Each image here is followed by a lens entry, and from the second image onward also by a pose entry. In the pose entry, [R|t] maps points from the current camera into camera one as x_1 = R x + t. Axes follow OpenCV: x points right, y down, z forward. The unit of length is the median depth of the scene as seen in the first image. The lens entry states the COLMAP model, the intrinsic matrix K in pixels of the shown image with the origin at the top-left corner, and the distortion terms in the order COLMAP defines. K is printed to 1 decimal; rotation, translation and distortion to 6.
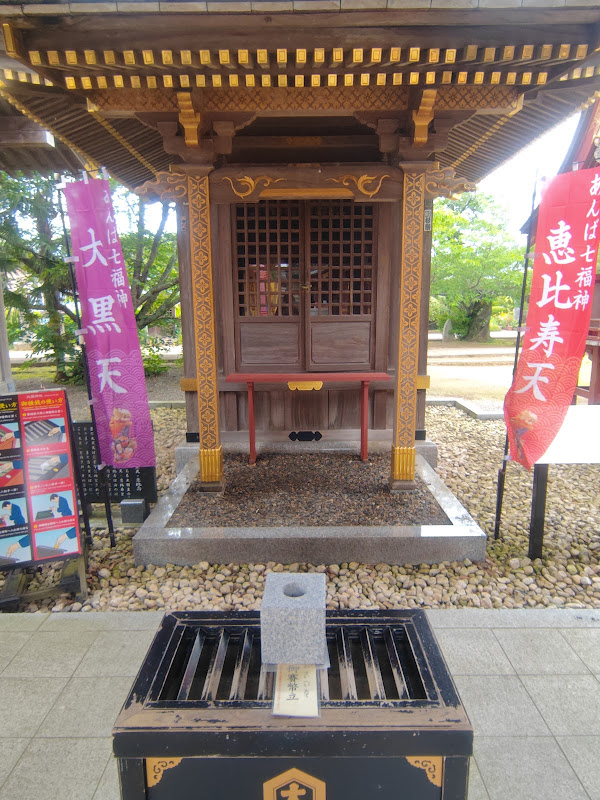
lens RADIAL K [[512.4, 0, 300.0], [0, 512.4, 400.0], [0, 0, 1]] dist [0.002882, 0.003719]
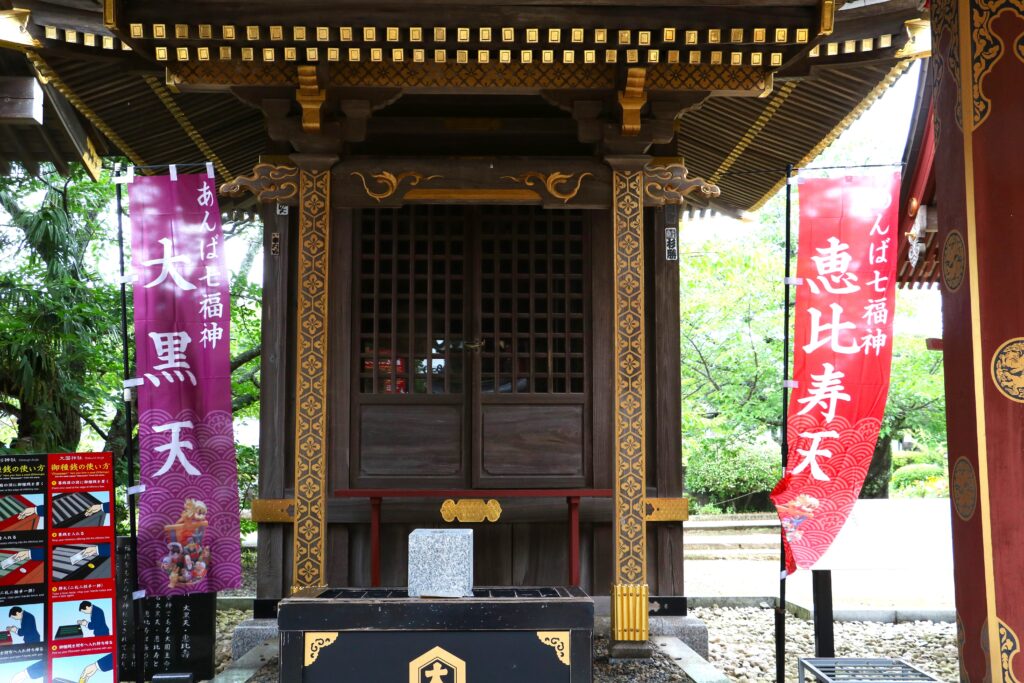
lens RADIAL K [[1229.3, 0, 512.0], [0, 1229.3, 341.5], [0, 0, 1]] dist [-0.015212, 0.321166]
pose [[0.999509, 0.010607, 0.029495, 0.019868], [-0.001815, 0.959015, -0.283349, 0.259191], [-0.031292, 0.283157, 0.958563, -0.542232]]
